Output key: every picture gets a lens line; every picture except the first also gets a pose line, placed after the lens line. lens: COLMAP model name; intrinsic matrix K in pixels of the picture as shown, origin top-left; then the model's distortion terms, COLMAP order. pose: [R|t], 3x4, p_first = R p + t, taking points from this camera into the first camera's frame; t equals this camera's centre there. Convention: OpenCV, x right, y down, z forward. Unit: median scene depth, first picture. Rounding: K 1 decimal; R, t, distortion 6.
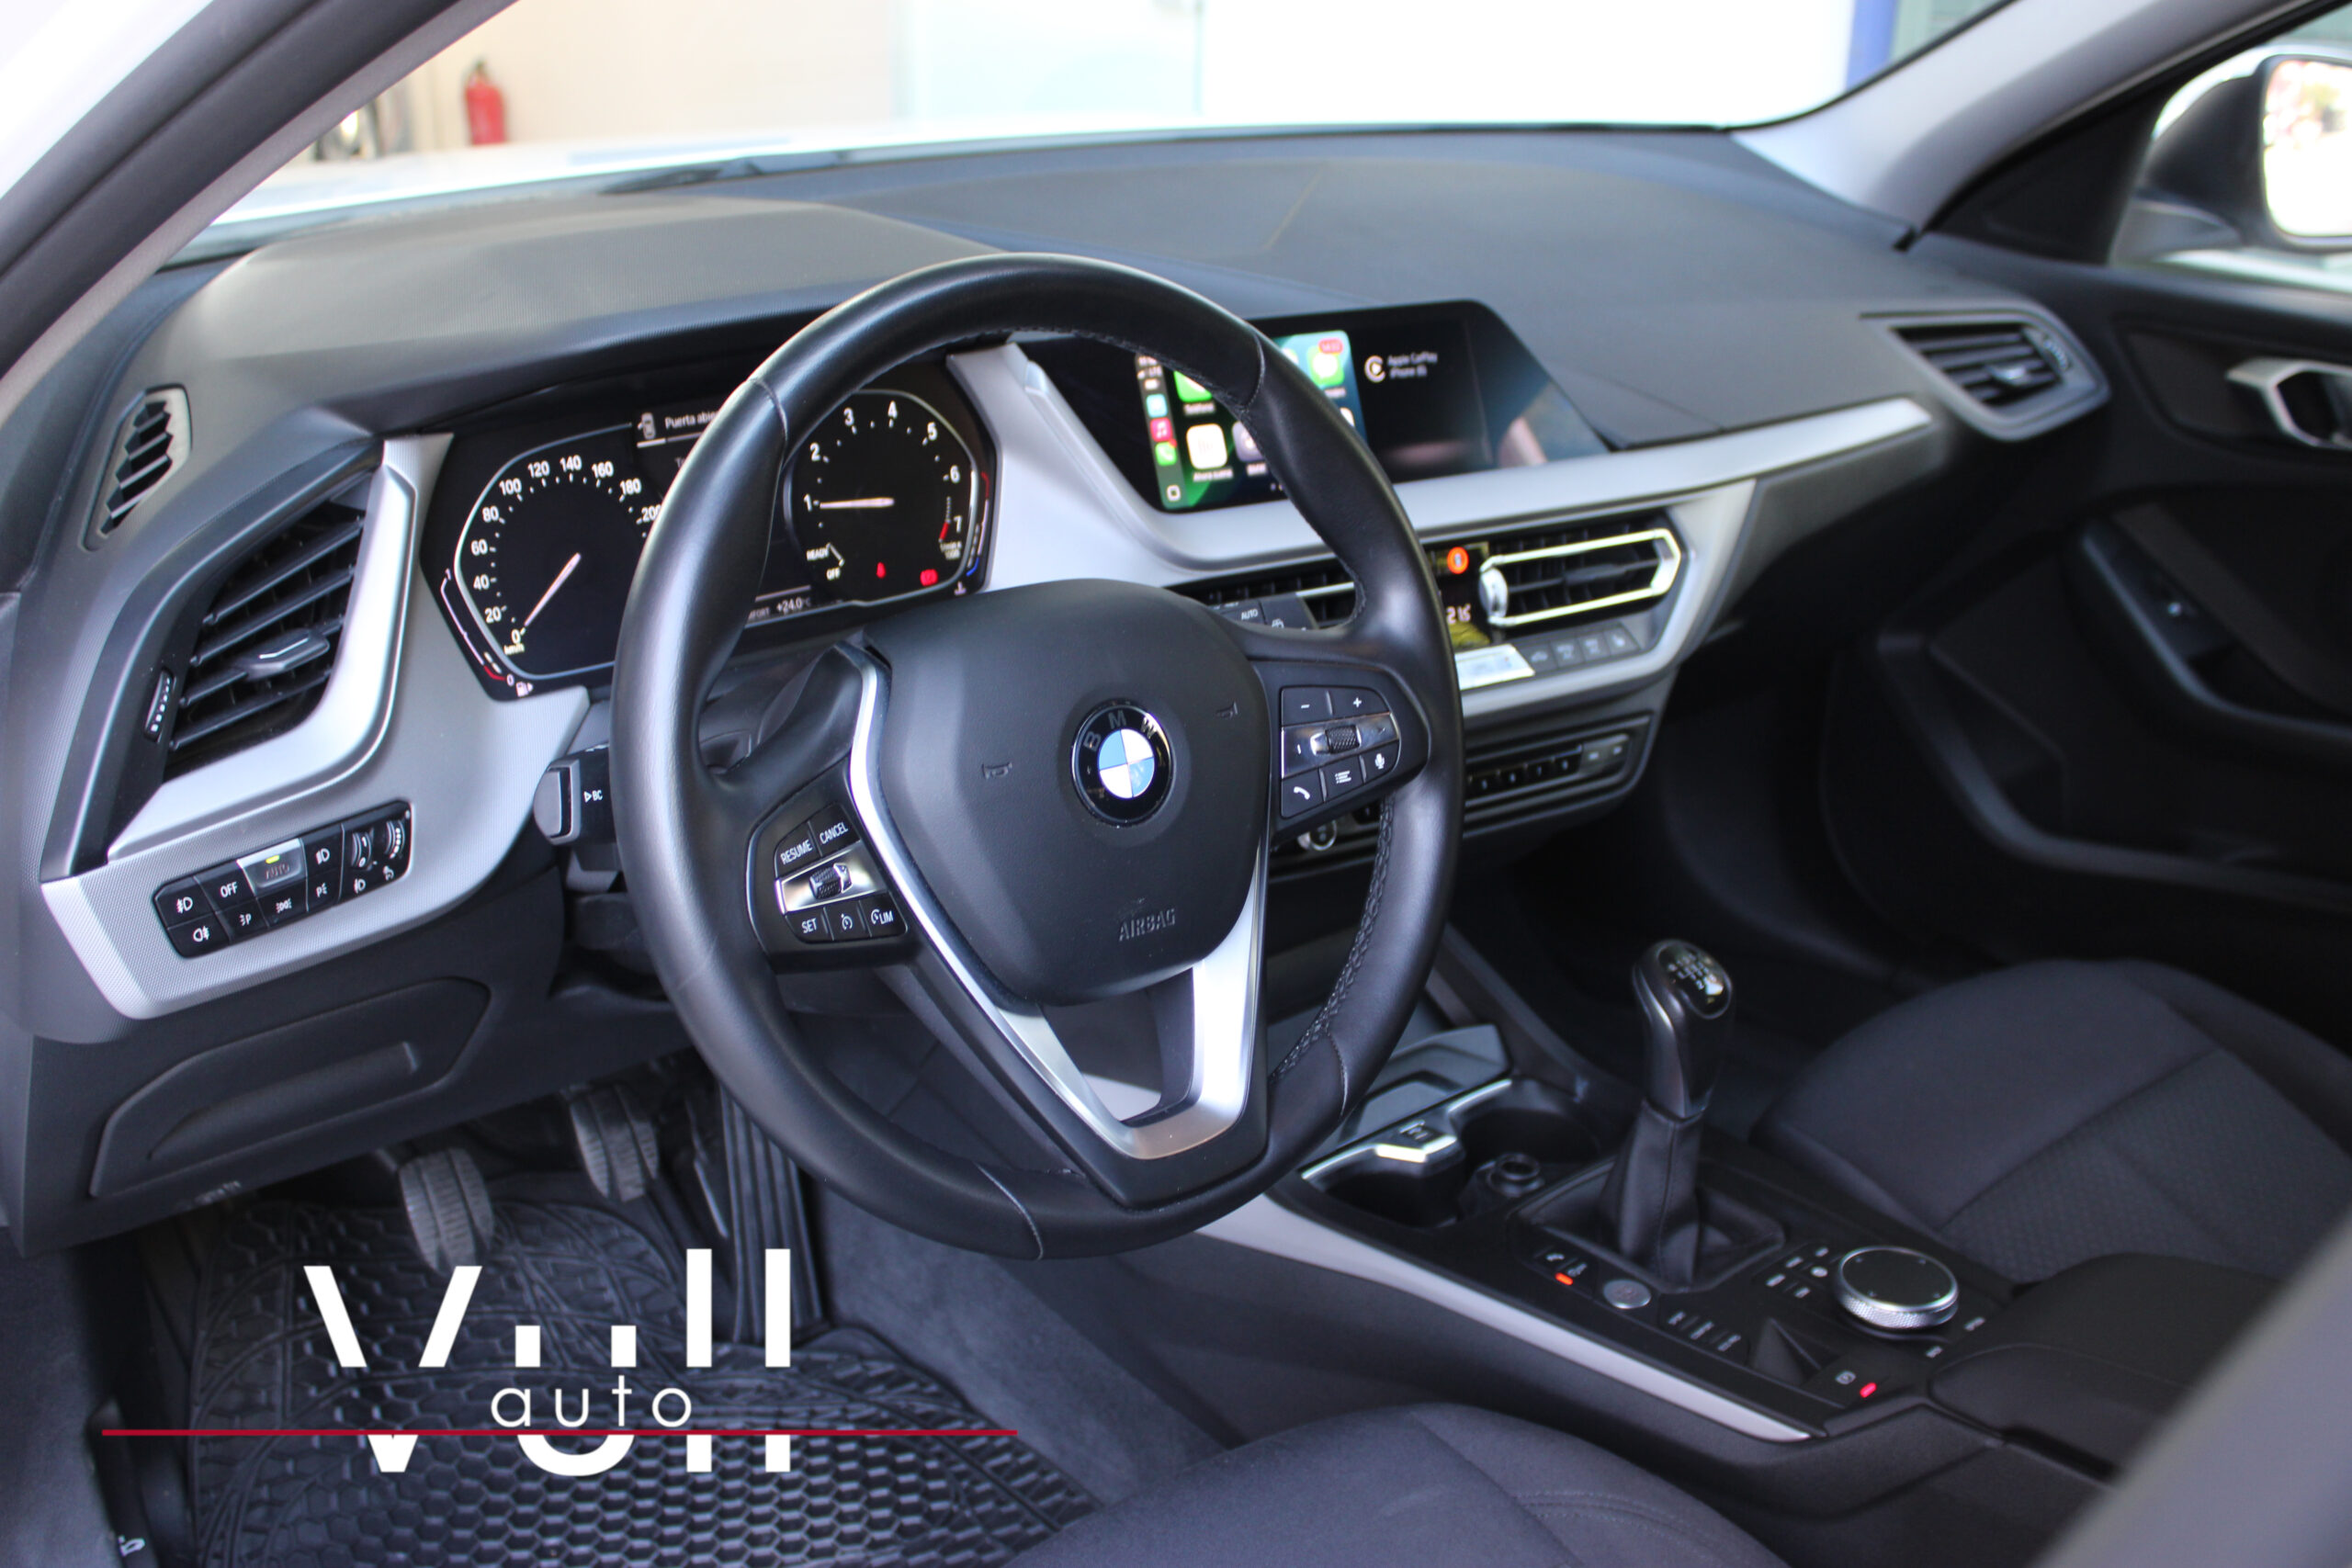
lens RADIAL K [[2380.9, 0, 1176.0], [0, 2380.9, 784.0], [0, 0, 1]] dist [-0.128979, 0.104238]
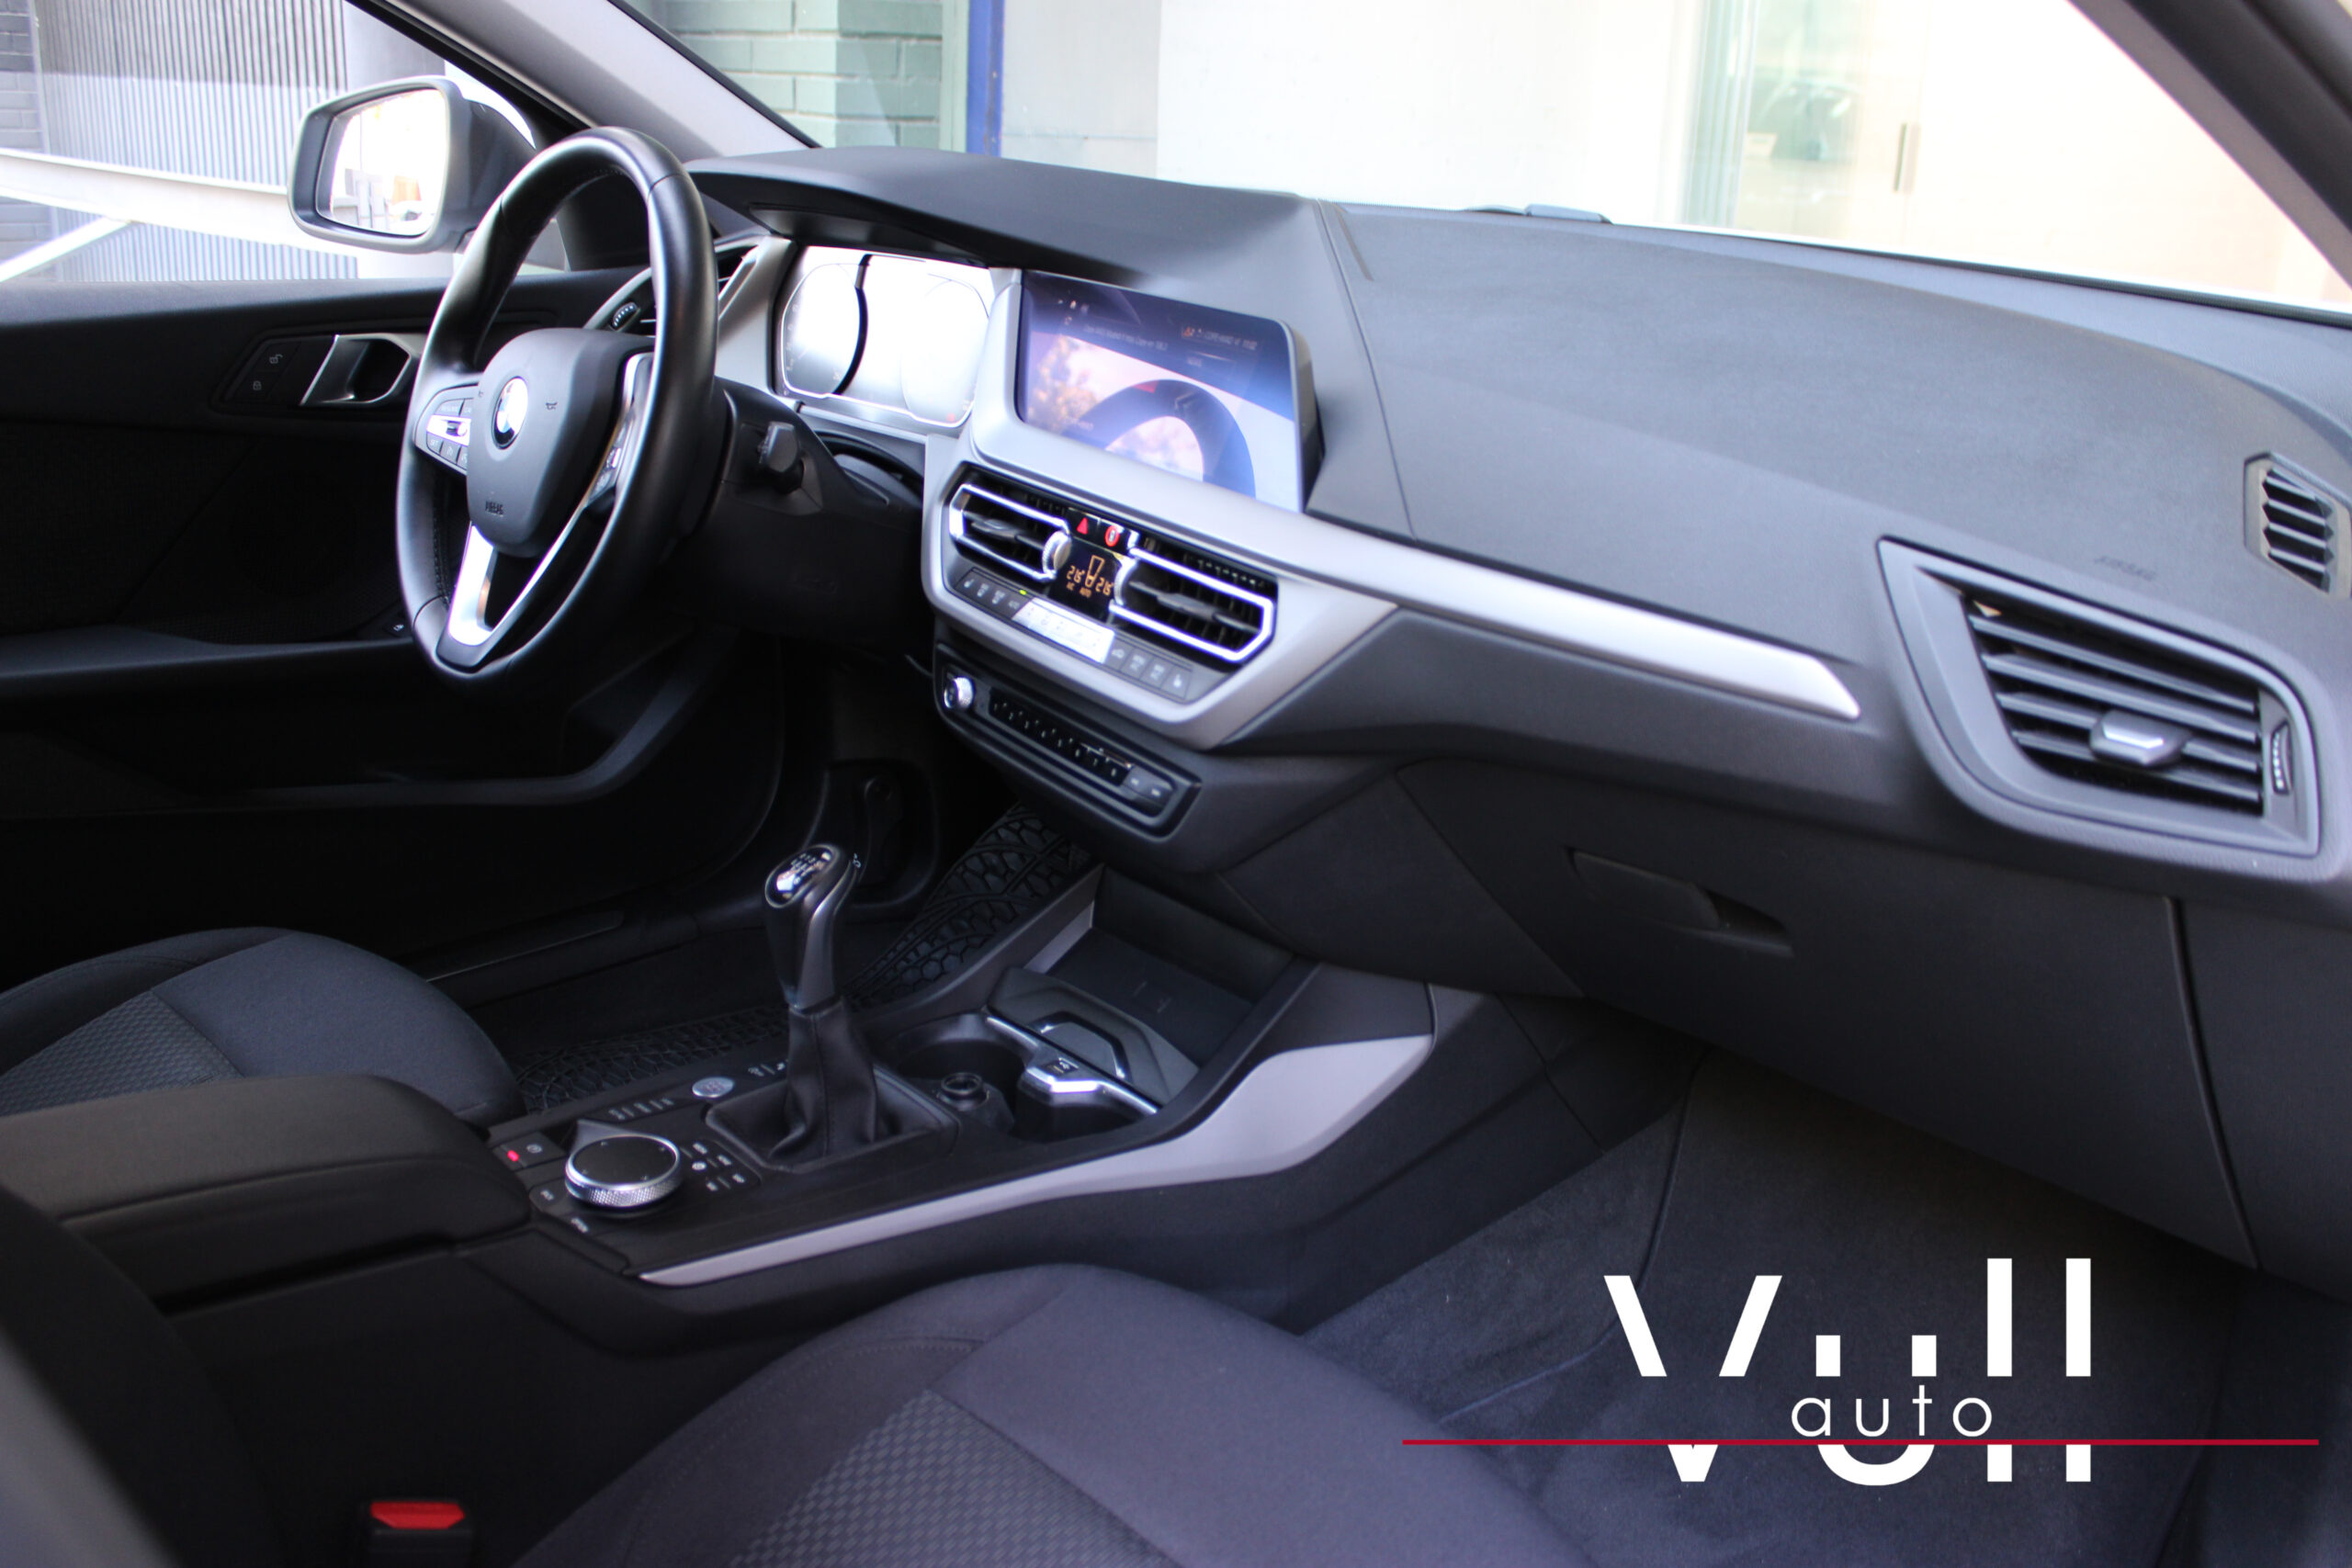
lens RADIAL K [[2099.6, 0, 1176.0], [0, 2099.6, 784.0], [0, 0, 1]] dist [-0.132310, 0.010842]
pose [[0.000795, 0.308478, -0.951231, 1.258546], [-0.398092, 0.872705, 0.282680, -0.329962], [0.917345, 0.378453, 0.123497, 1.152837]]
